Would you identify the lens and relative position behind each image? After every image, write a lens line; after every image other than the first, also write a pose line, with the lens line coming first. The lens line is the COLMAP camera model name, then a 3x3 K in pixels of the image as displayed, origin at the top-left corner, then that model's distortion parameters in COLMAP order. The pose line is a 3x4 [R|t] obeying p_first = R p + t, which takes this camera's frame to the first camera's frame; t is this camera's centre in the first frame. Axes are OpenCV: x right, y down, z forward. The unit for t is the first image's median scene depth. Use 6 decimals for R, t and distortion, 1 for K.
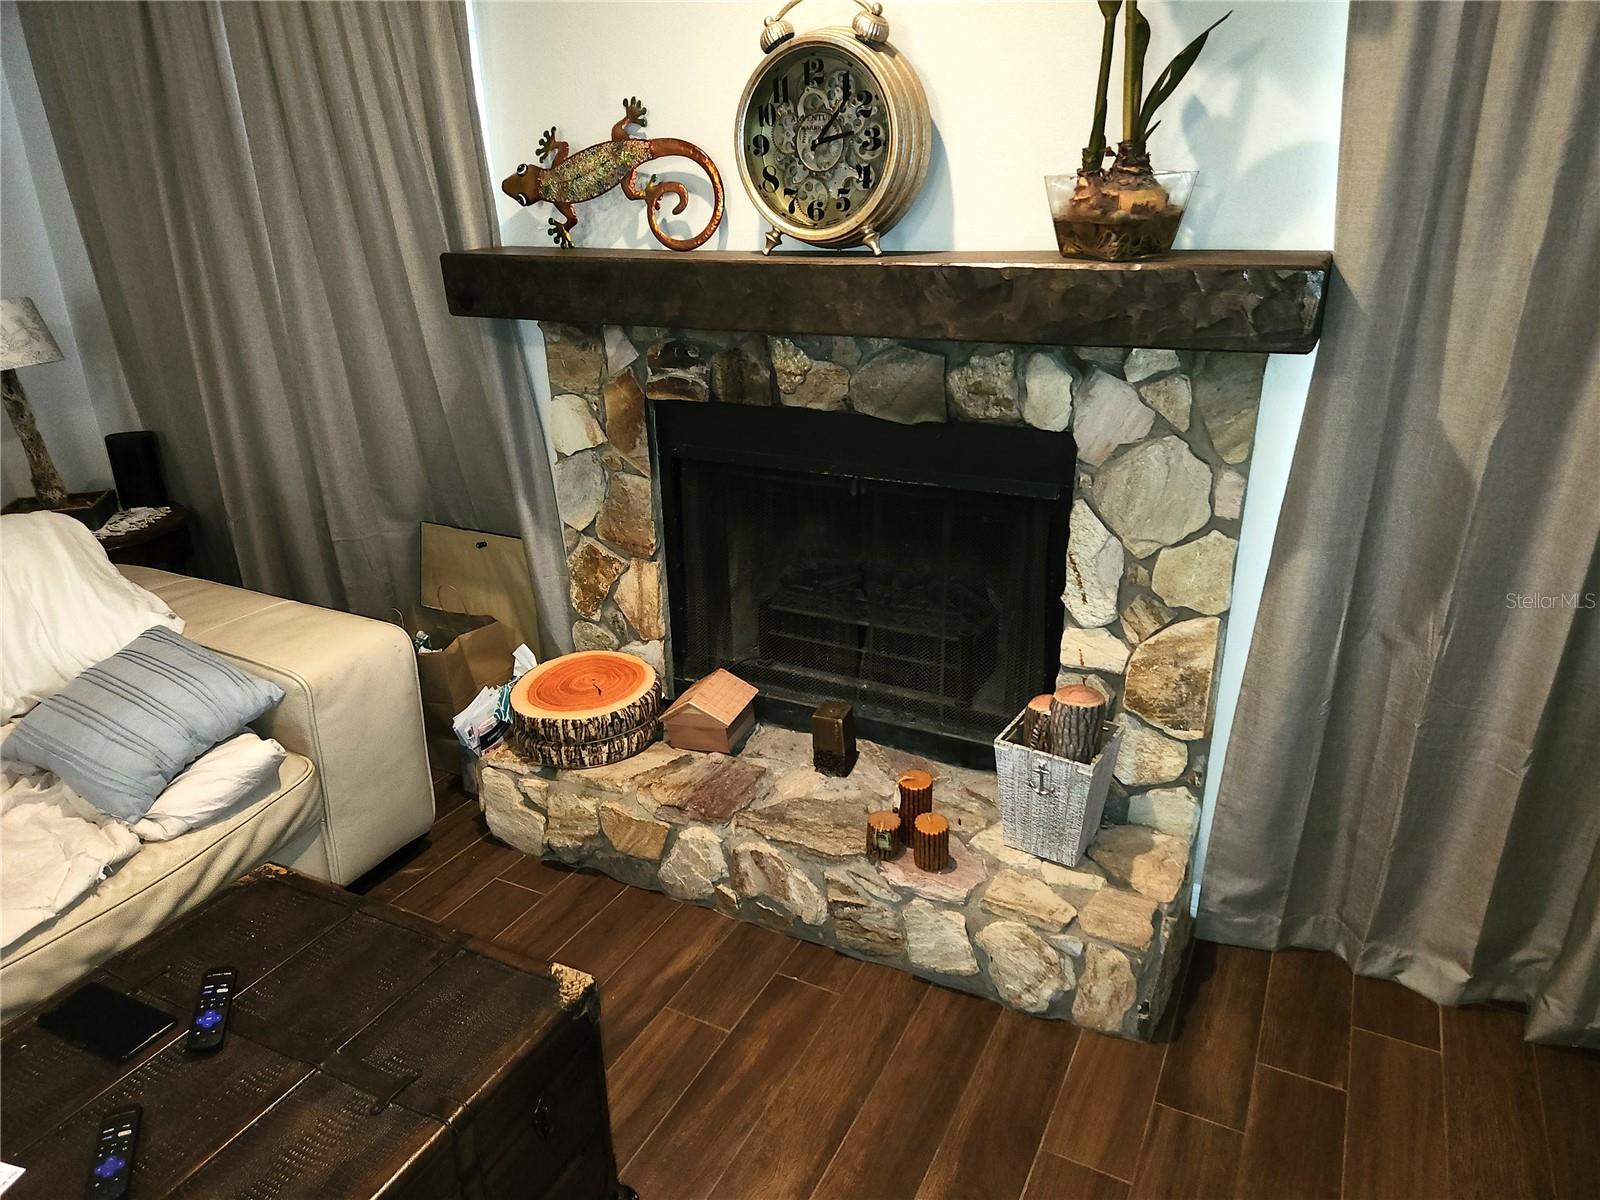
lens RADIAL K [[1065.9, 0, 801.1], [0, 1065.9, 614.1], [0, 0, 1]] dist [0.028041, -0.001056]
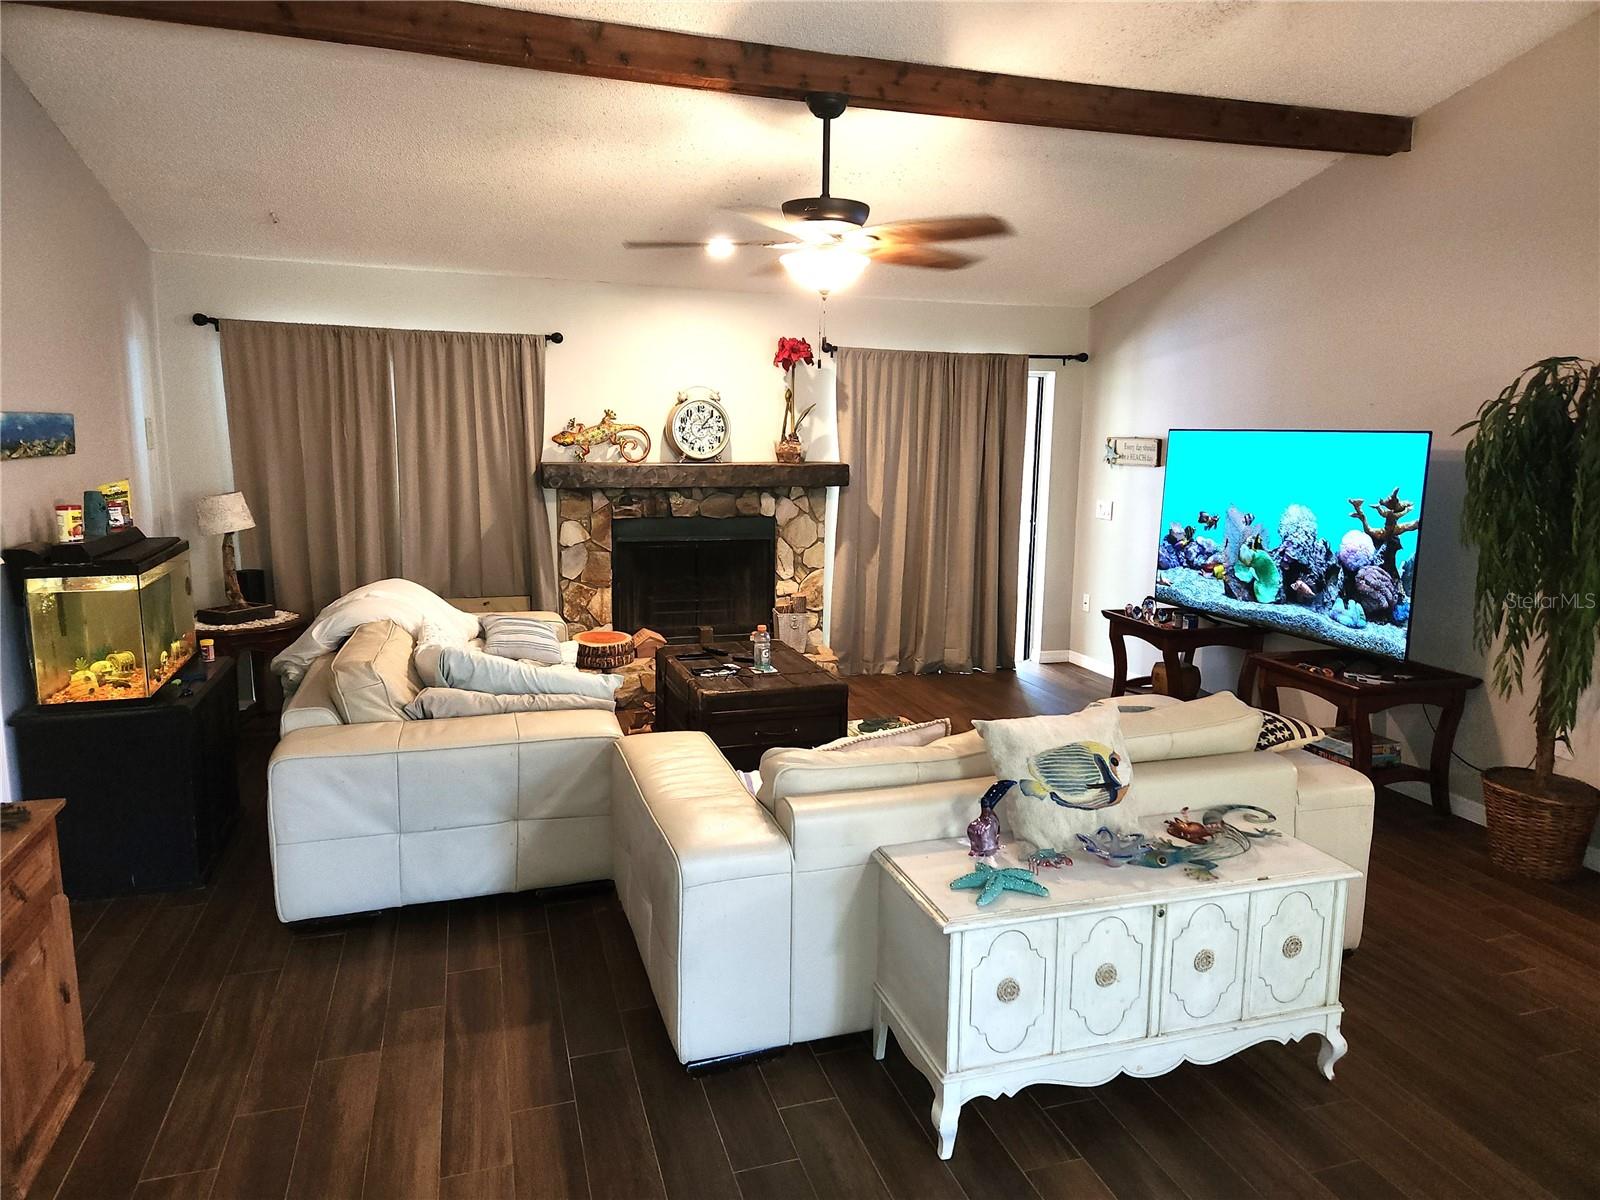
lens RADIAL K [[1065.9, 0, 802.1], [0, 1065.9, 594.8], [0, 0, 1]] dist [0.028041, -0.001056]
pose [[0.708600, -0.082208, 0.700805, -1.816309], [0.239942, 0.962077, -0.129754, 0.456719], [-0.663561, 0.260097, 0.701453, -1.145432]]
